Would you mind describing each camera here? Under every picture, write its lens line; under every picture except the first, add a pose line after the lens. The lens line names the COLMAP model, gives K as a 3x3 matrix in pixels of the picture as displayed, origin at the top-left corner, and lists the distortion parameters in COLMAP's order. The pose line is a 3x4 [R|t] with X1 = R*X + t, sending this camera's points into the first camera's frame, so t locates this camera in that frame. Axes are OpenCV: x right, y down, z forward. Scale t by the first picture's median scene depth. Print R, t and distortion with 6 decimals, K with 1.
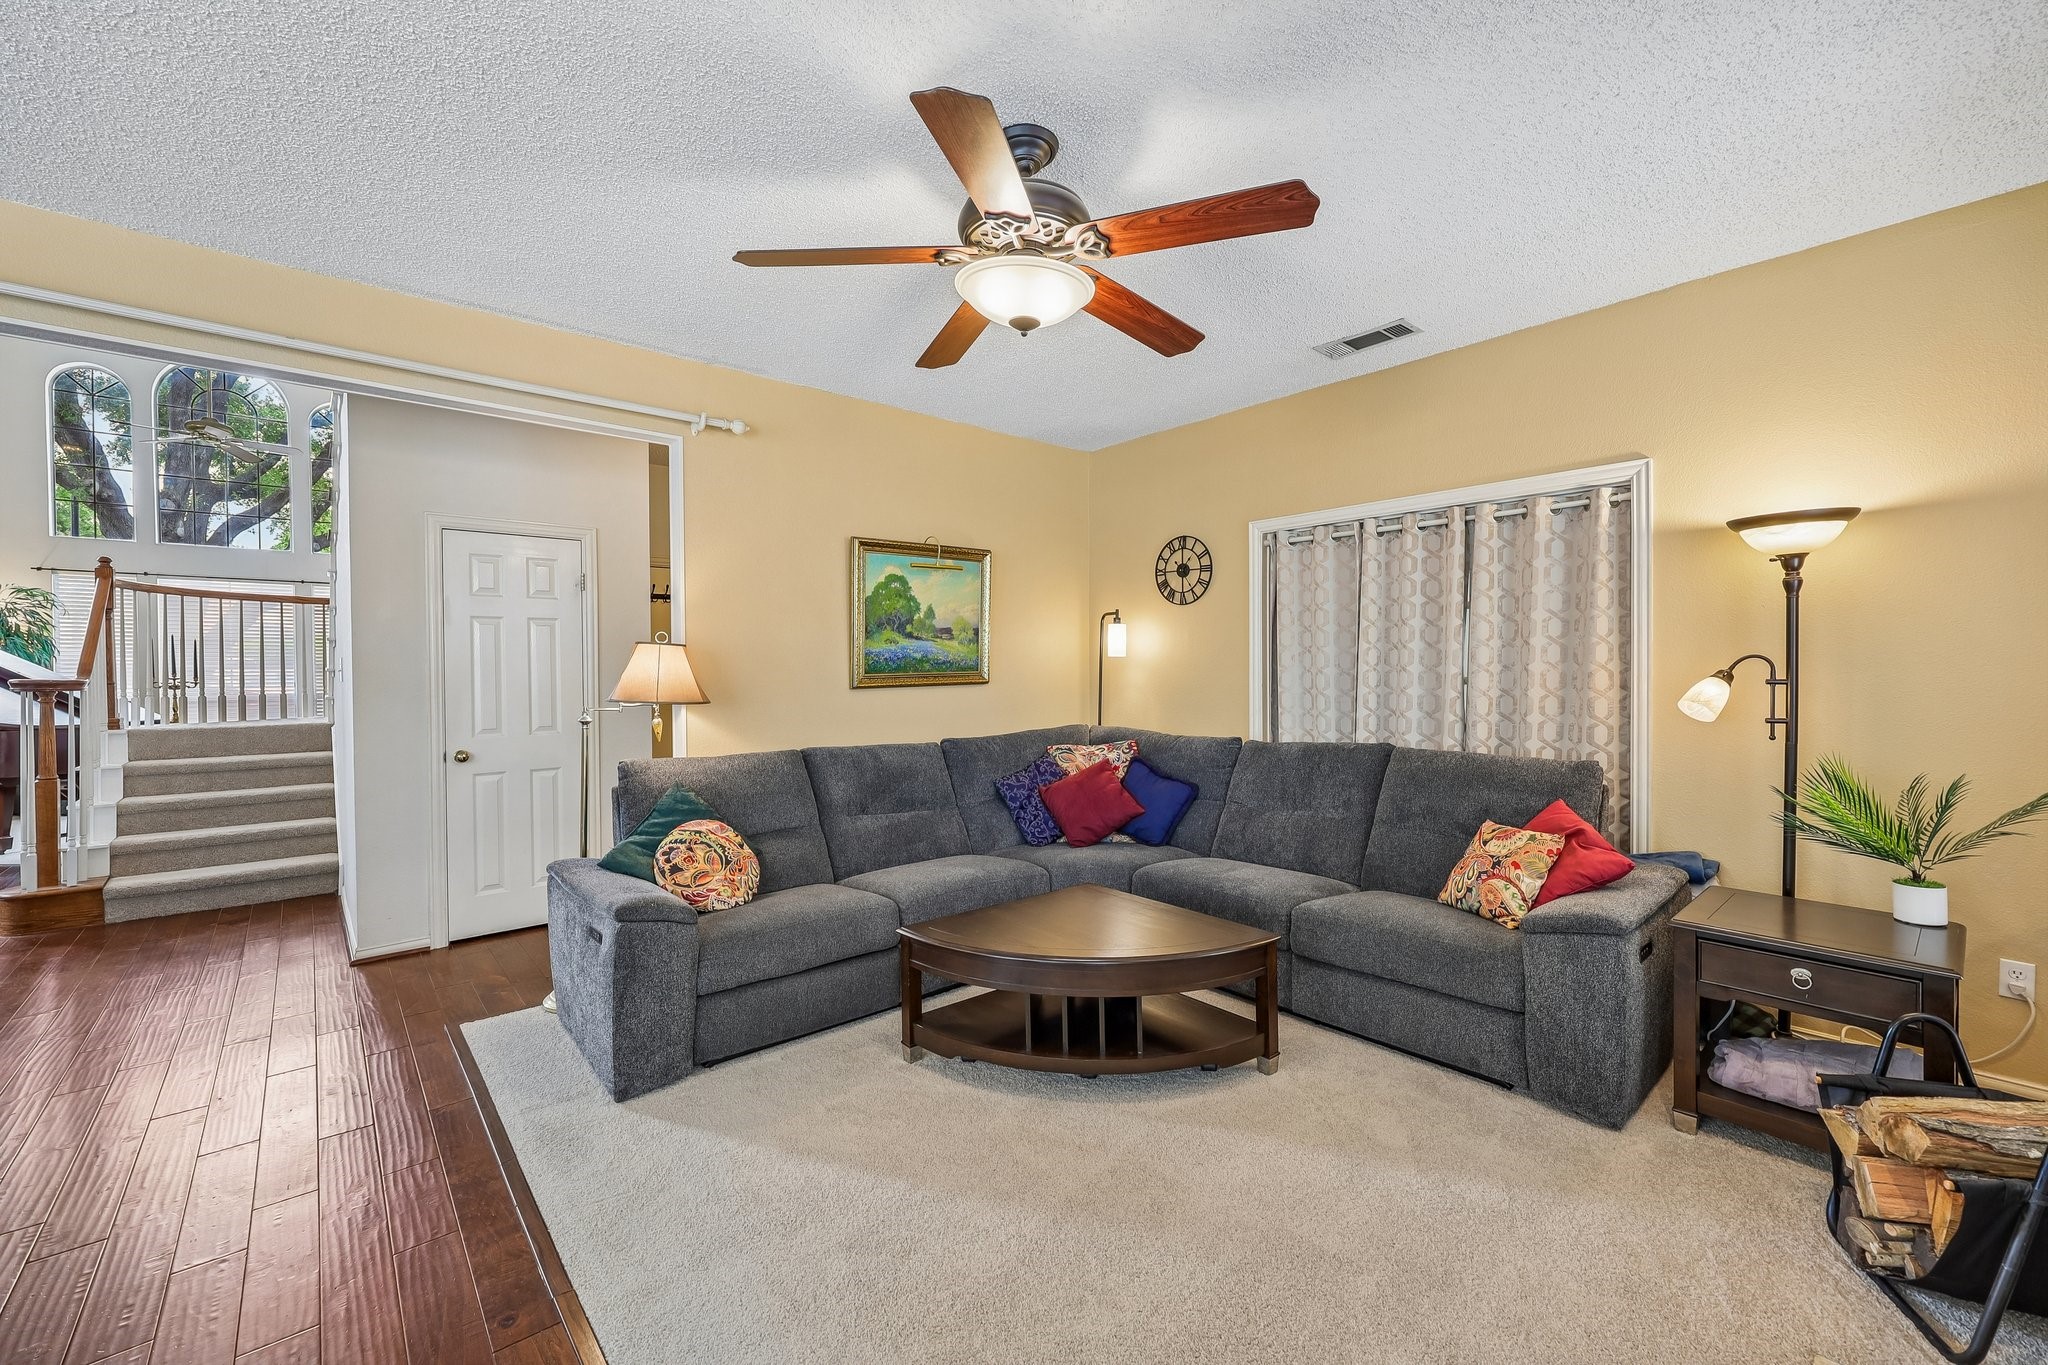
lens RADIAL K [[830.9, 0, 1027.9], [0, 830.9, 676.2], [0, 0, 1]] dist [-0.000225, 0.000345]
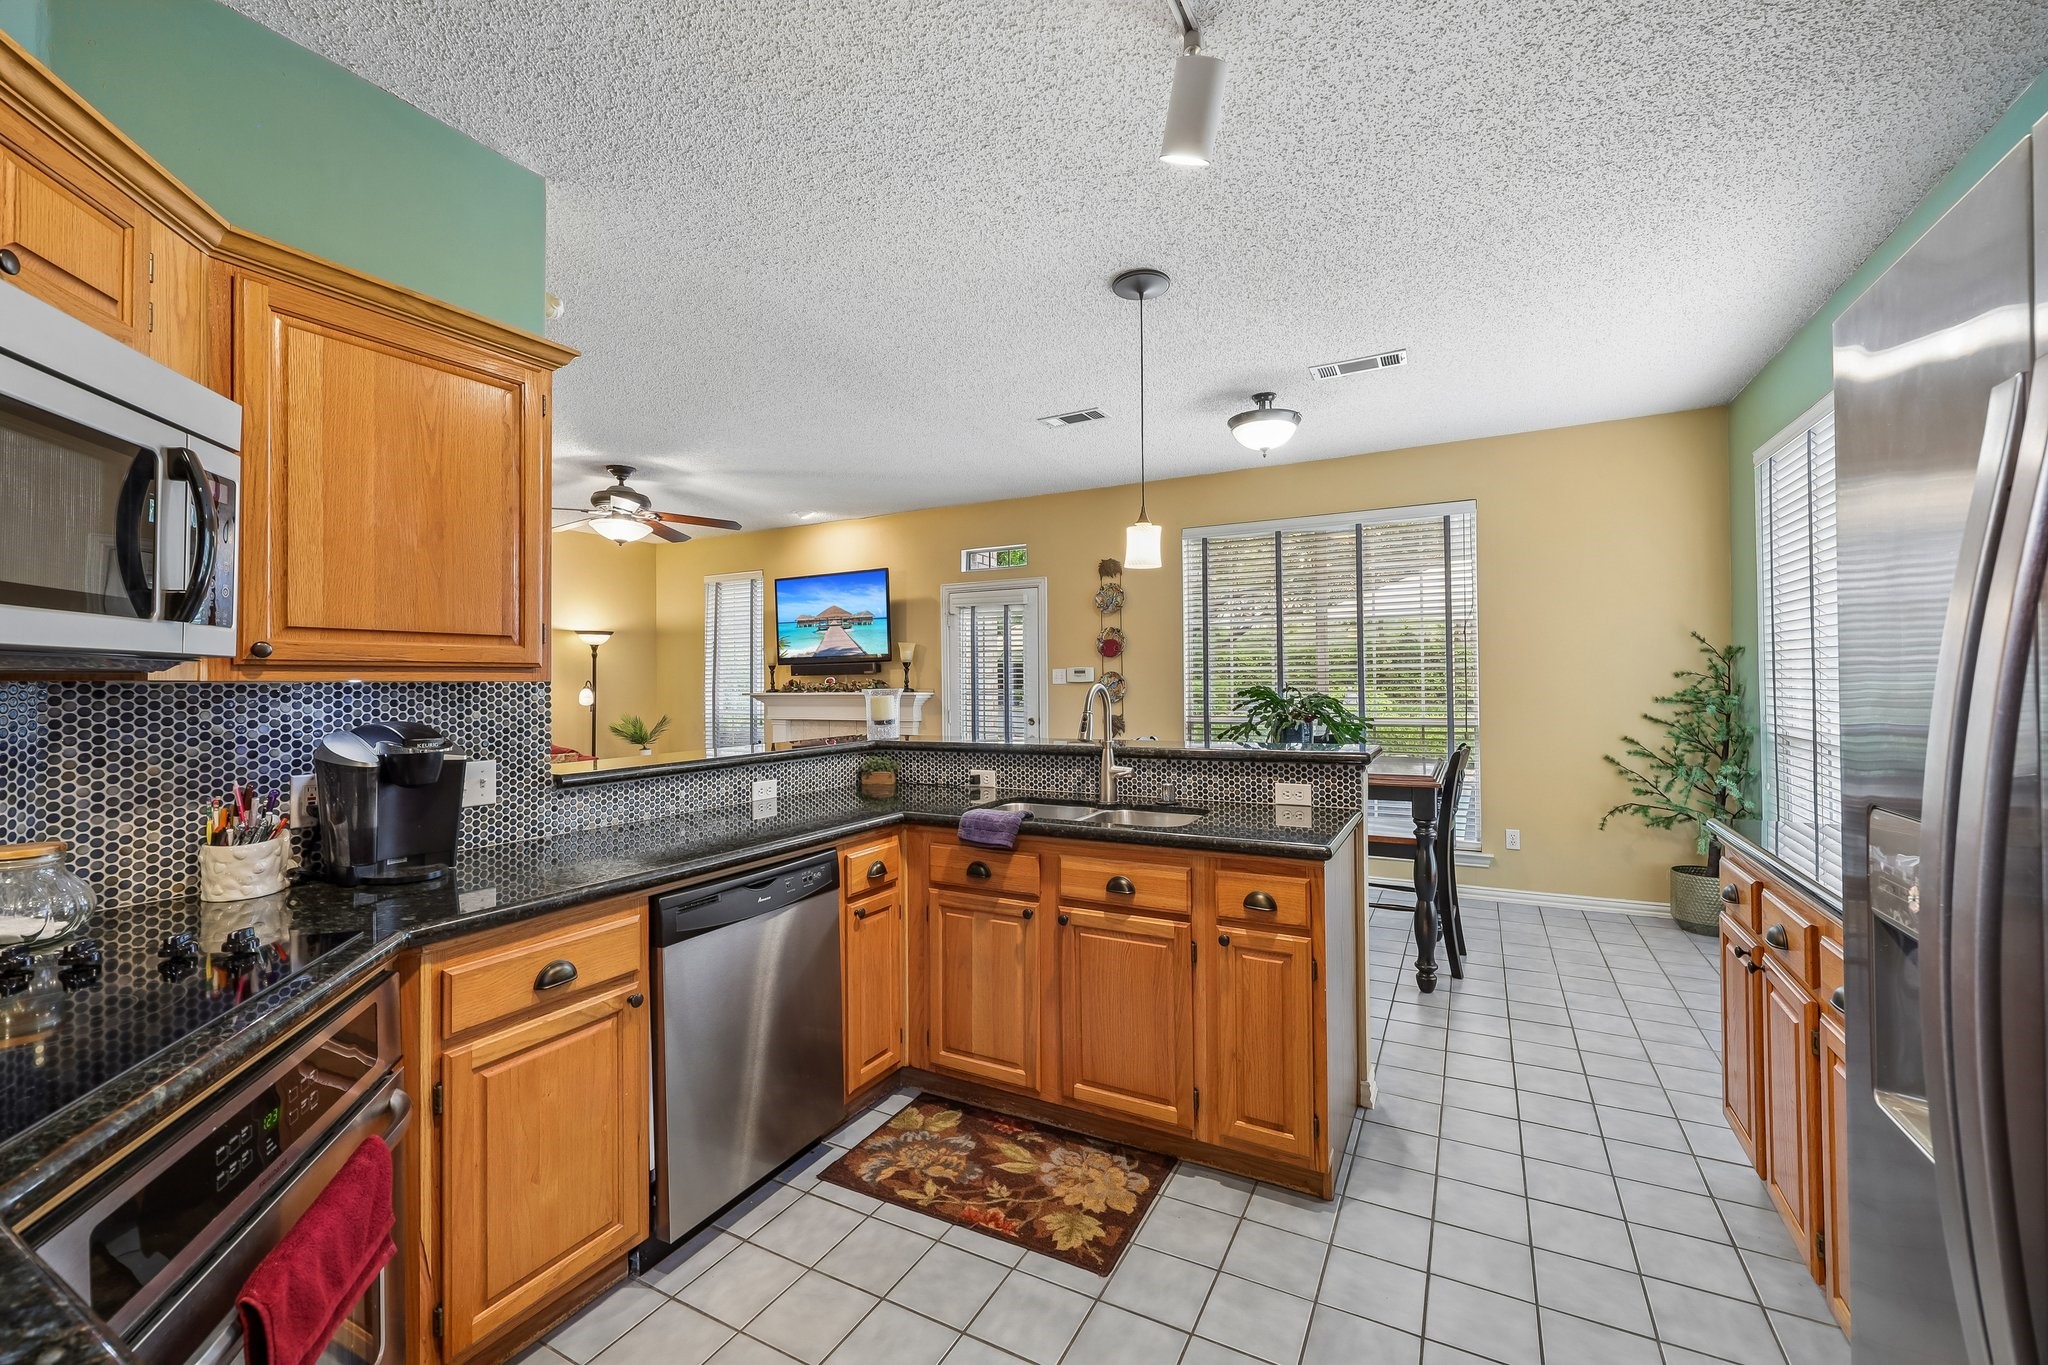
lens RADIAL K [[824.5, 0, 1028.1], [0, 824.5, 674.9], [0, 0, 1]] dist [-0.001049, 0.000557]
pose [[-0.352127, 0.014493, 0.935840, -1.675819], [0.017886, 0.999802, -0.008754, 0.004207], [-0.935781, 0.013656, -0.352316, 0.462482]]
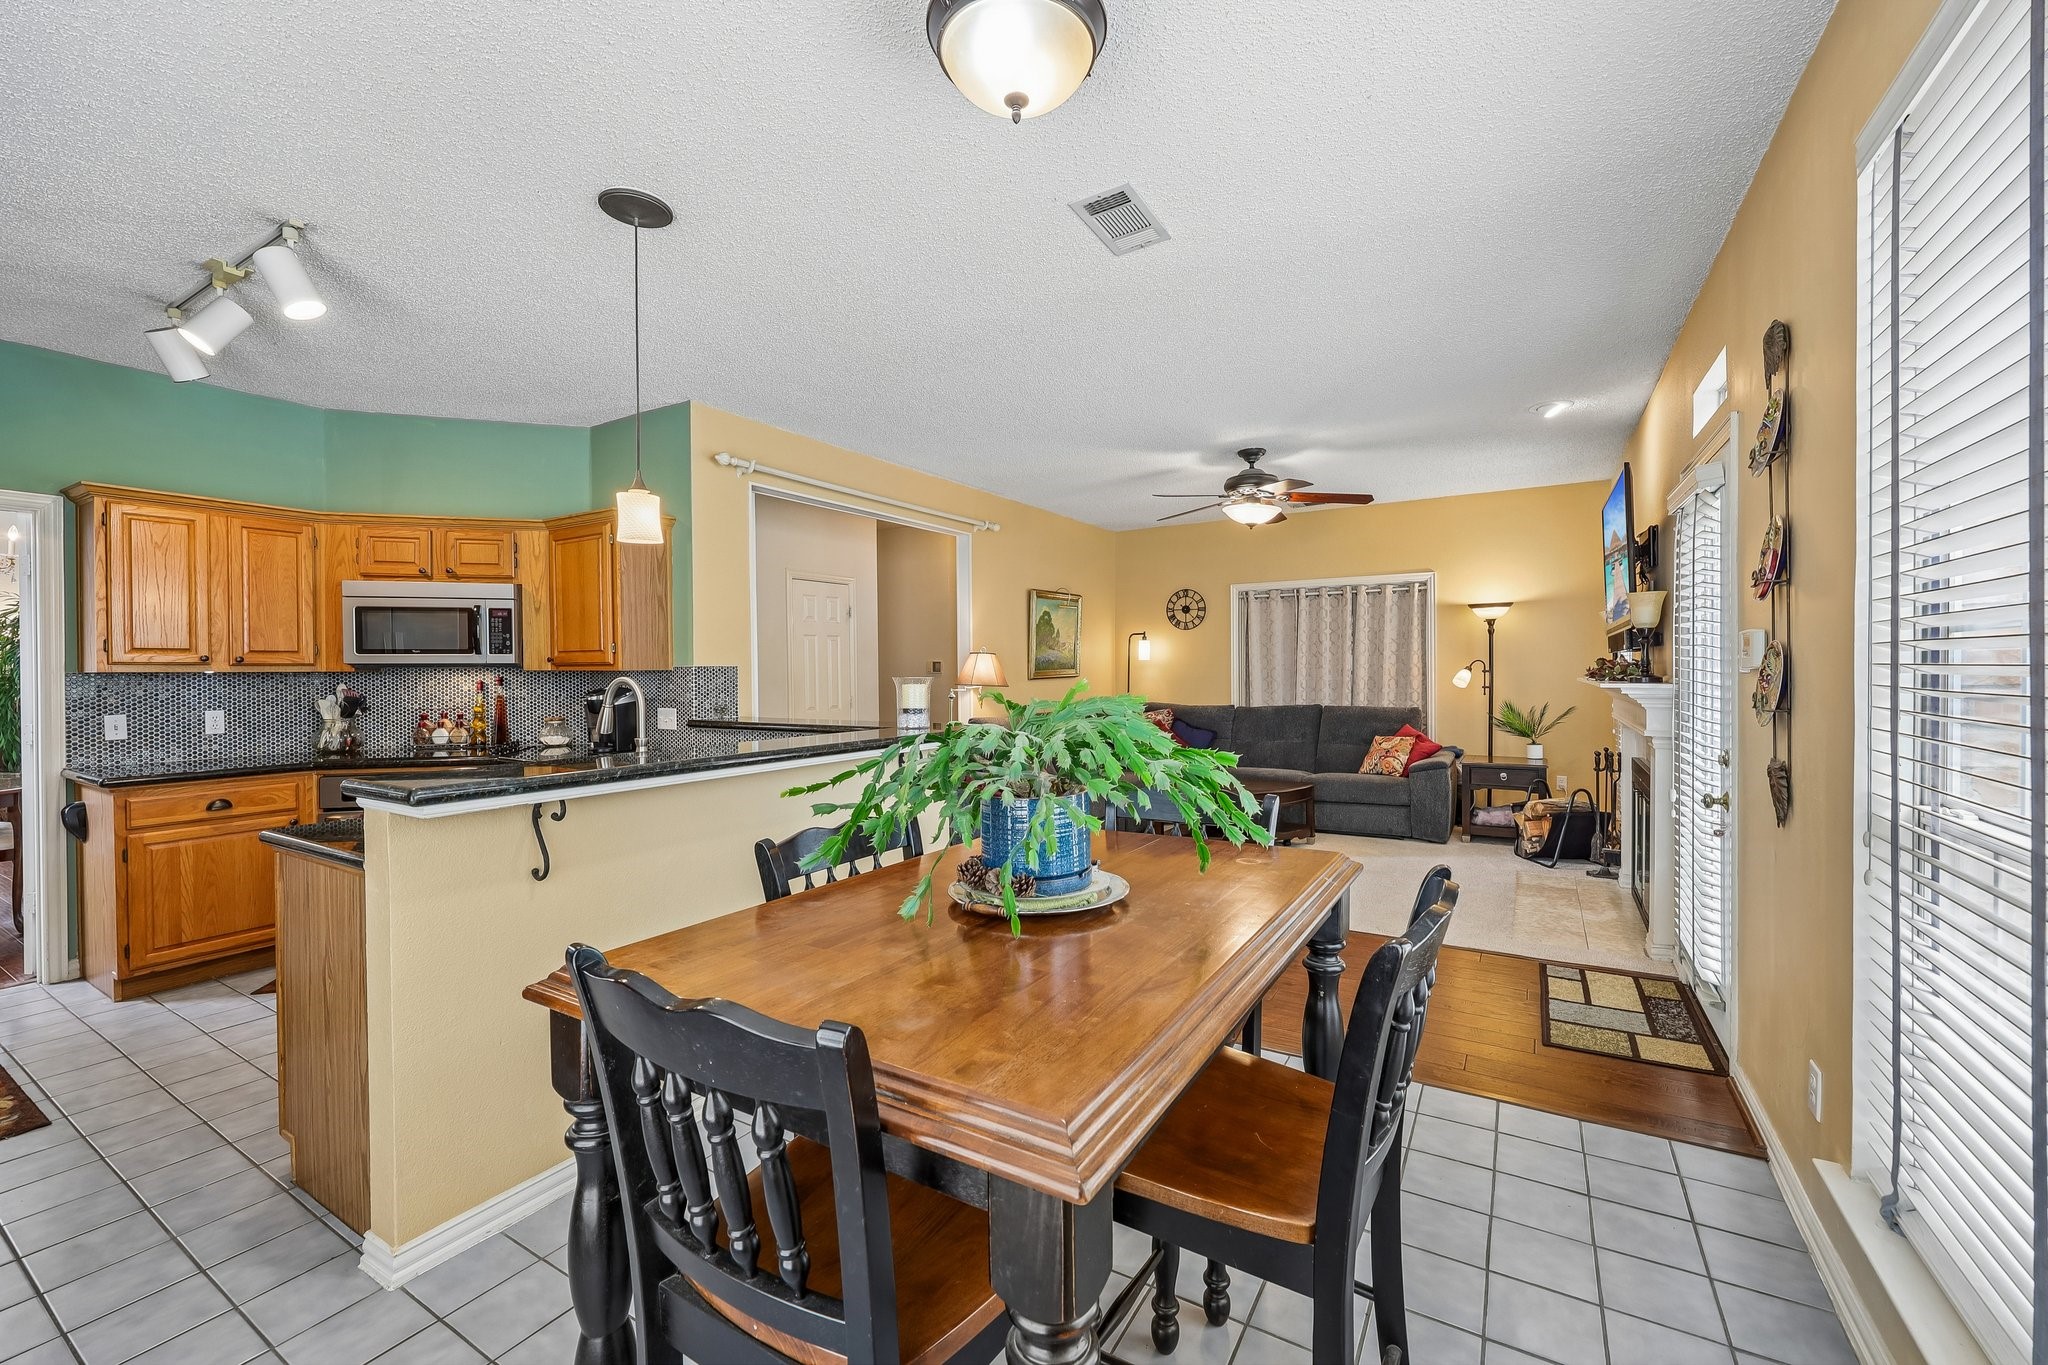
lens RADIAL K [[830.9, 0, 1027.9], [0, 830.9, 676.2], [0, 0, 1]] dist [-0.000225, 0.000345]
pose [[0.953444, -0.006265, 0.301504, -0.853409], [0.006626, 0.999978, -0.000174, 0.010093], [-0.301496, 0.002164, 0.953465, -0.703390]]
